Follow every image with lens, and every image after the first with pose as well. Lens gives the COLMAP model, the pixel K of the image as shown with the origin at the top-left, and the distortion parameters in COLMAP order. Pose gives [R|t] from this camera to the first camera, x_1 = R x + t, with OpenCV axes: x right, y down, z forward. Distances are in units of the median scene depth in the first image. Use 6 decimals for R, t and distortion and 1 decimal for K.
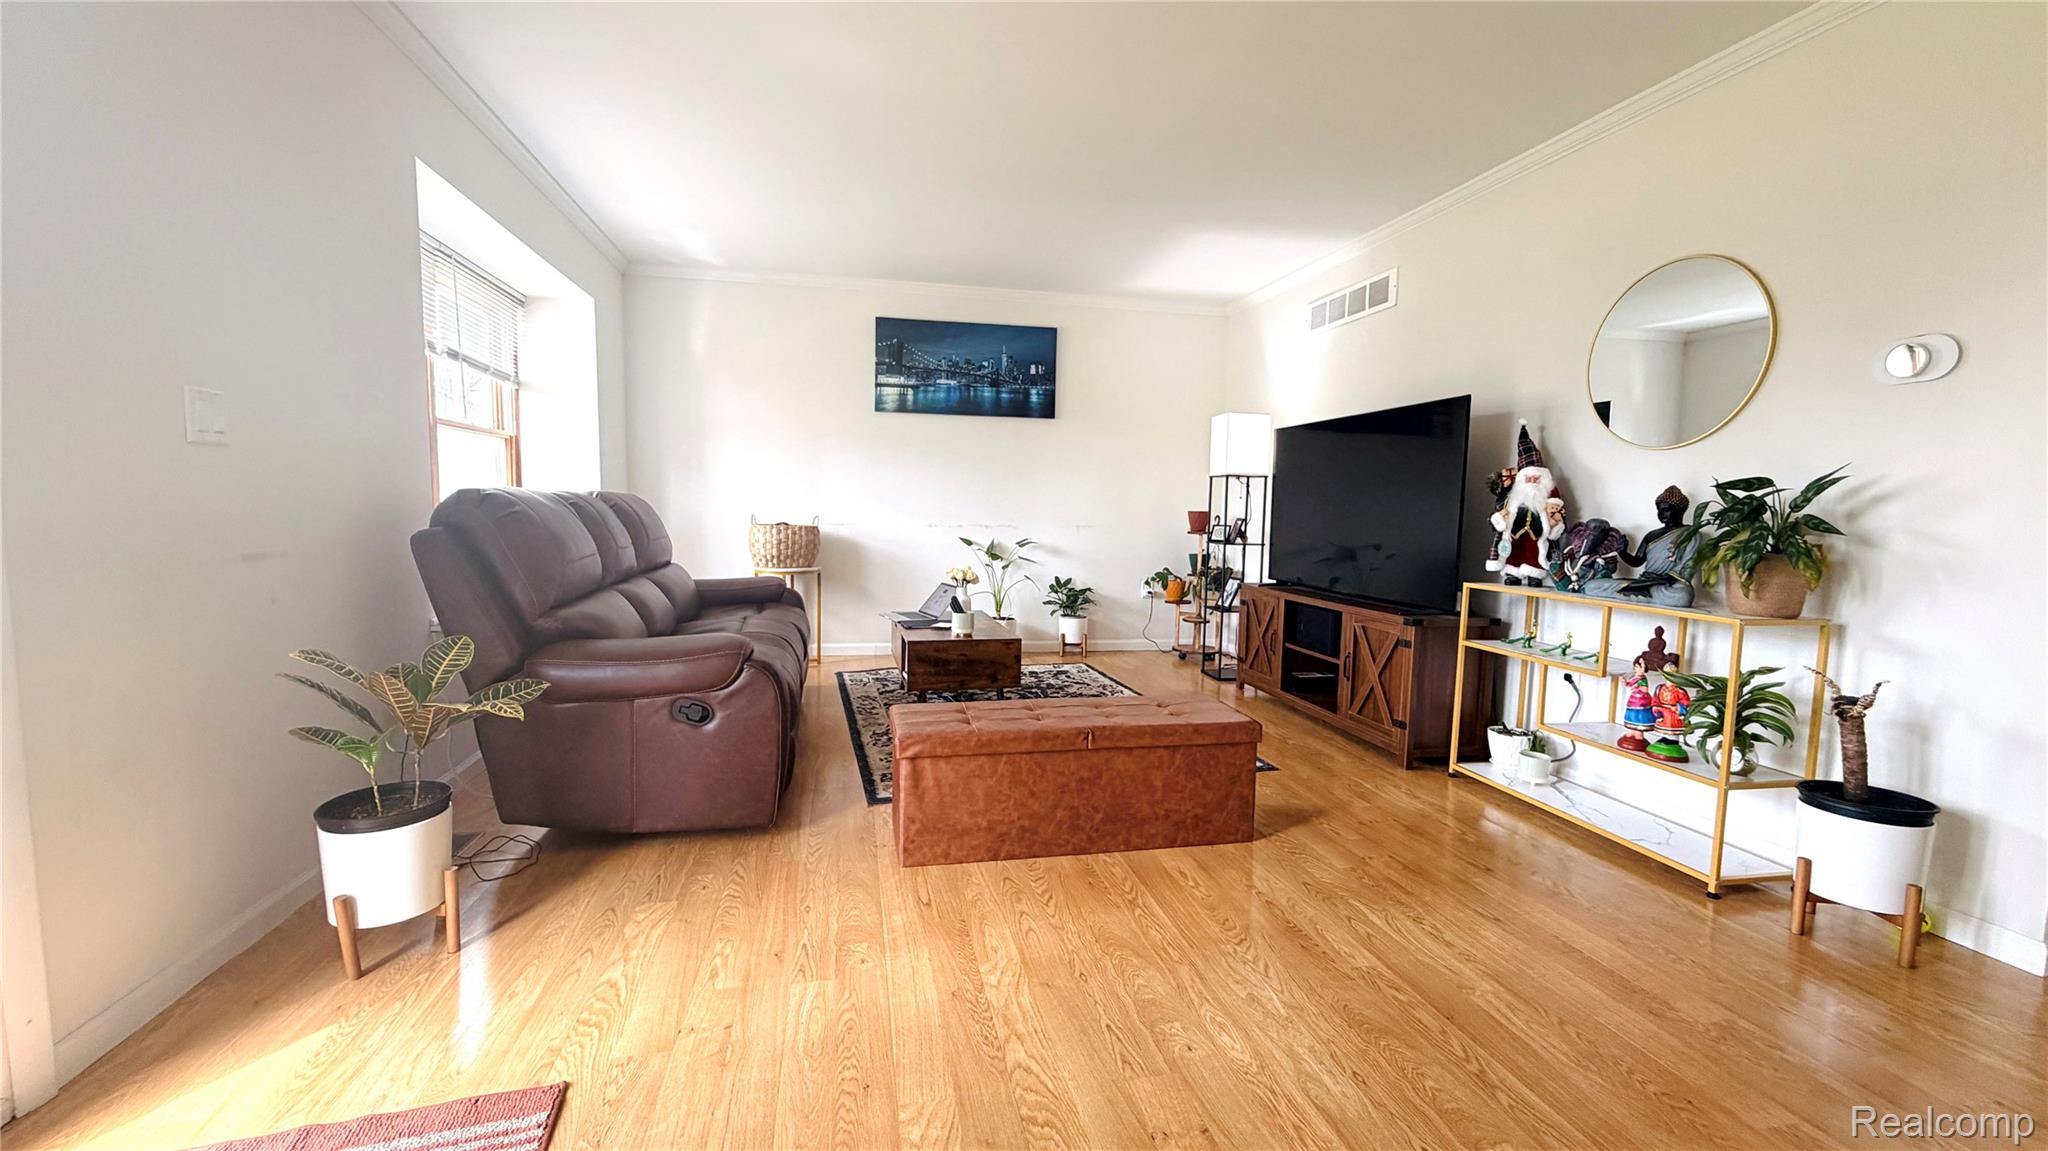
lens RADIAL K [[818.3, 0, 1017.9], [0, 818.3, 574.0], [0, 0, 1]] dist [-0.001144, 0.000250]
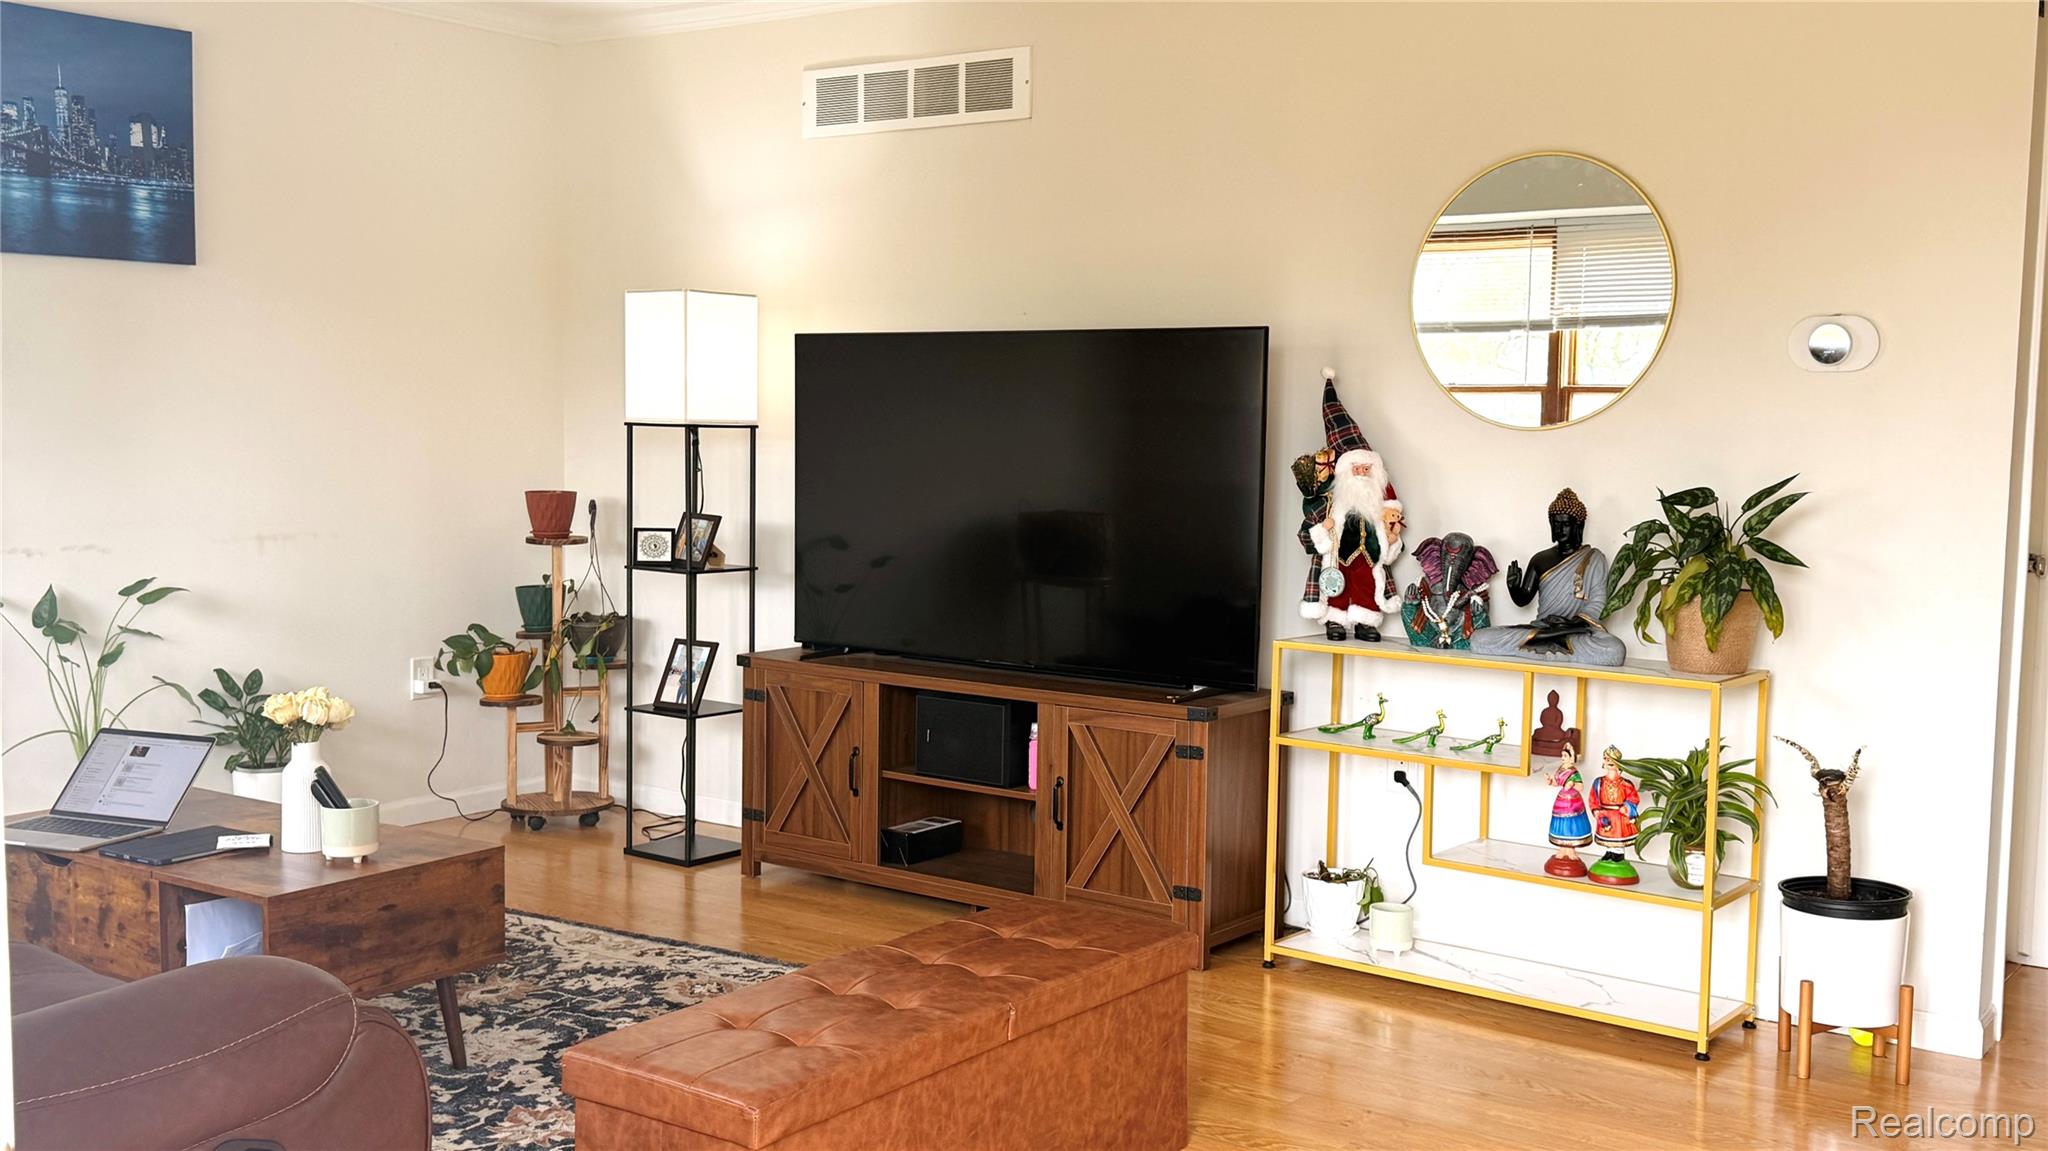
lens RADIAL K [[2035.8, 0, 1022.4], [0, 2035.8, 587.2], [0, 0, 1]] dist [0.091878, 0.000000]
pose [[0.741571, -0.068700, 0.667348, -0.595739], [0.054843, 0.997621, 0.041756, -0.102796], [-0.668629, 0.005635, 0.743574, 0.012635]]
